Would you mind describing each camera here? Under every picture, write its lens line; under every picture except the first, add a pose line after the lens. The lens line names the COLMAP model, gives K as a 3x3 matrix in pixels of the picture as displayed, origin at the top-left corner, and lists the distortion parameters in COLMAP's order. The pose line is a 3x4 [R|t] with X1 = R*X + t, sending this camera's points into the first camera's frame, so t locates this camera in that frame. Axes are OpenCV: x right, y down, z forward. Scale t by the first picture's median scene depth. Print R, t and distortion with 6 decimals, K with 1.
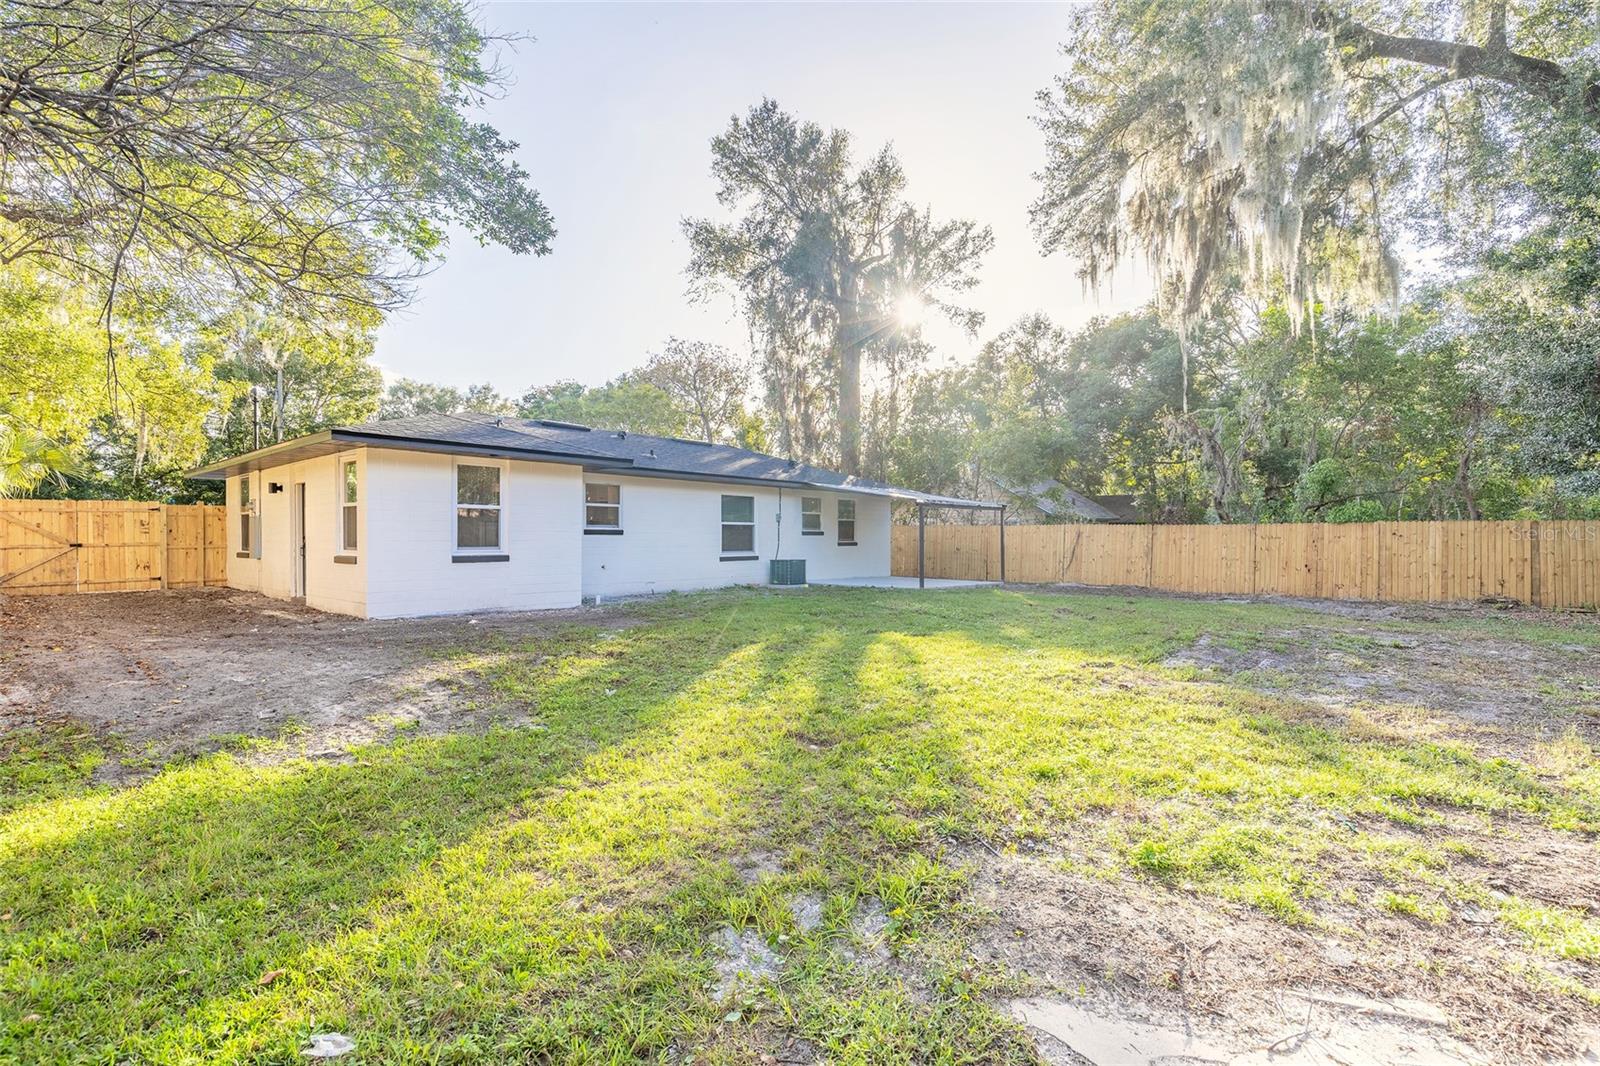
lens RADIAL K [[714.5, 0, 796.4], [0, 714.5, 539.7], [0, 0, 1]] dist [0.001310, -0.000085]
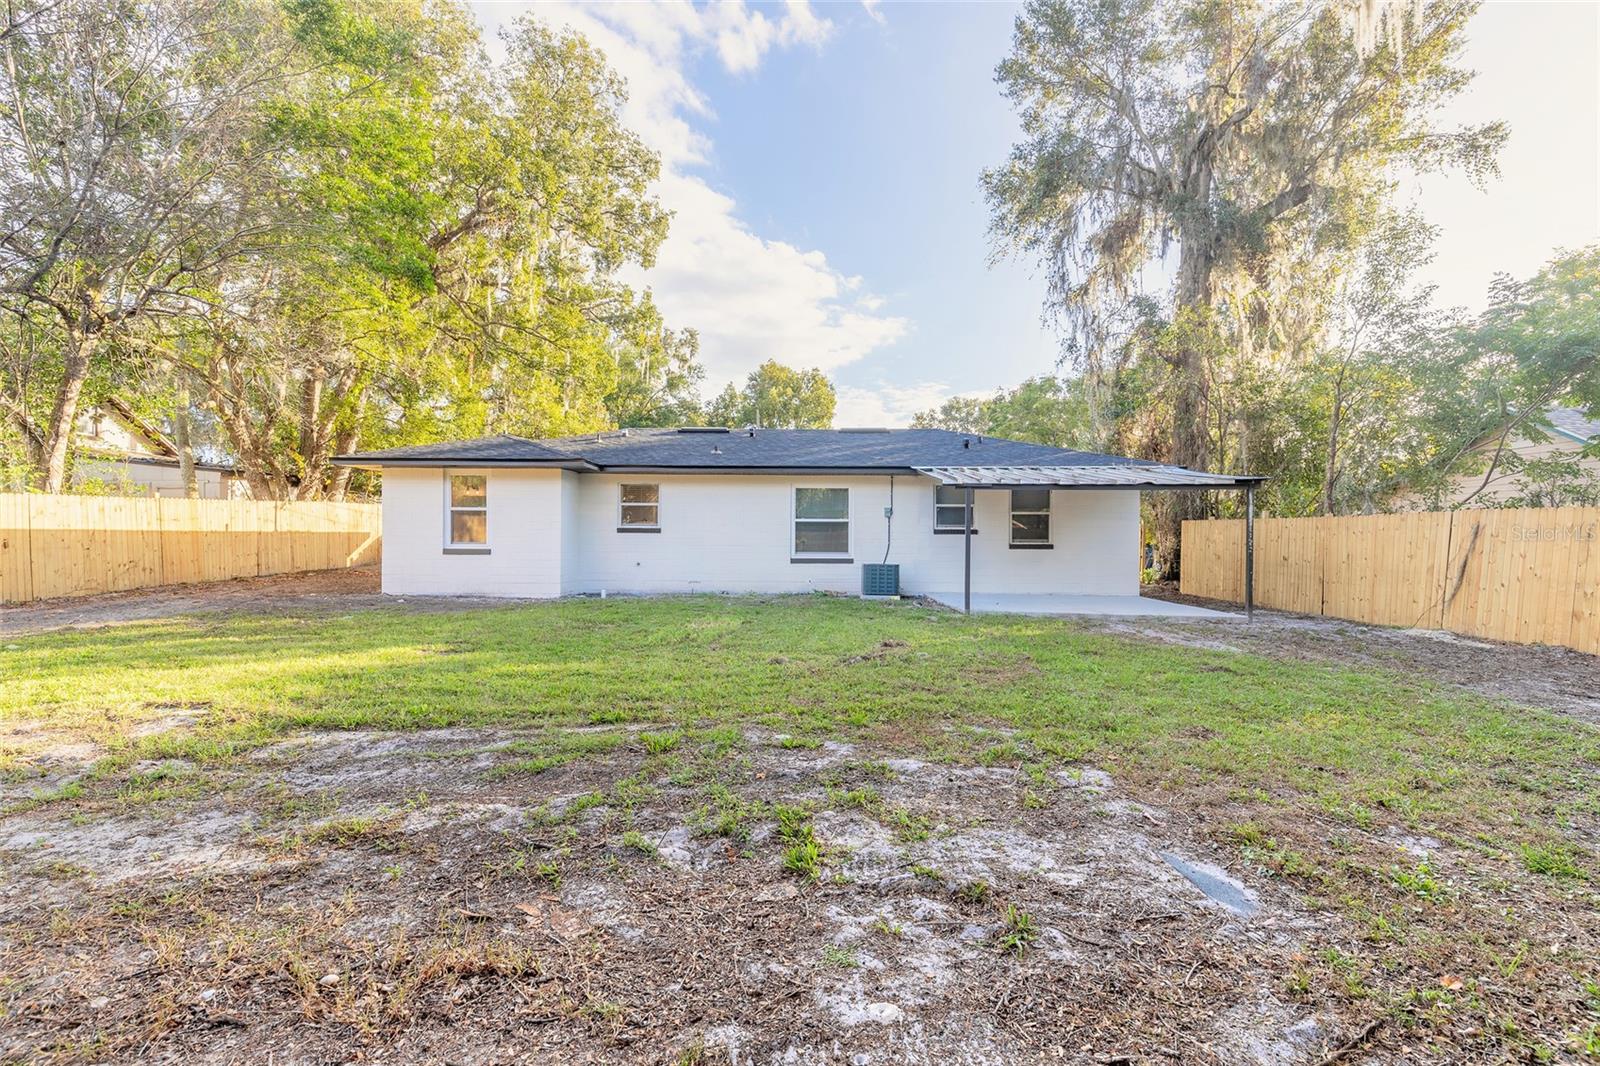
lens RADIAL K [[714.5, 0, 796.4], [0, 714.5, 539.7], [0, 0, 1]] dist [0.001310, -0.000085]
pose [[0.652572, -0.002650, -0.757722, 0.537386], [-0.007483, 0.999923, -0.009941, 0.009438], [0.757689, 0.012157, 0.652502, 0.411895]]
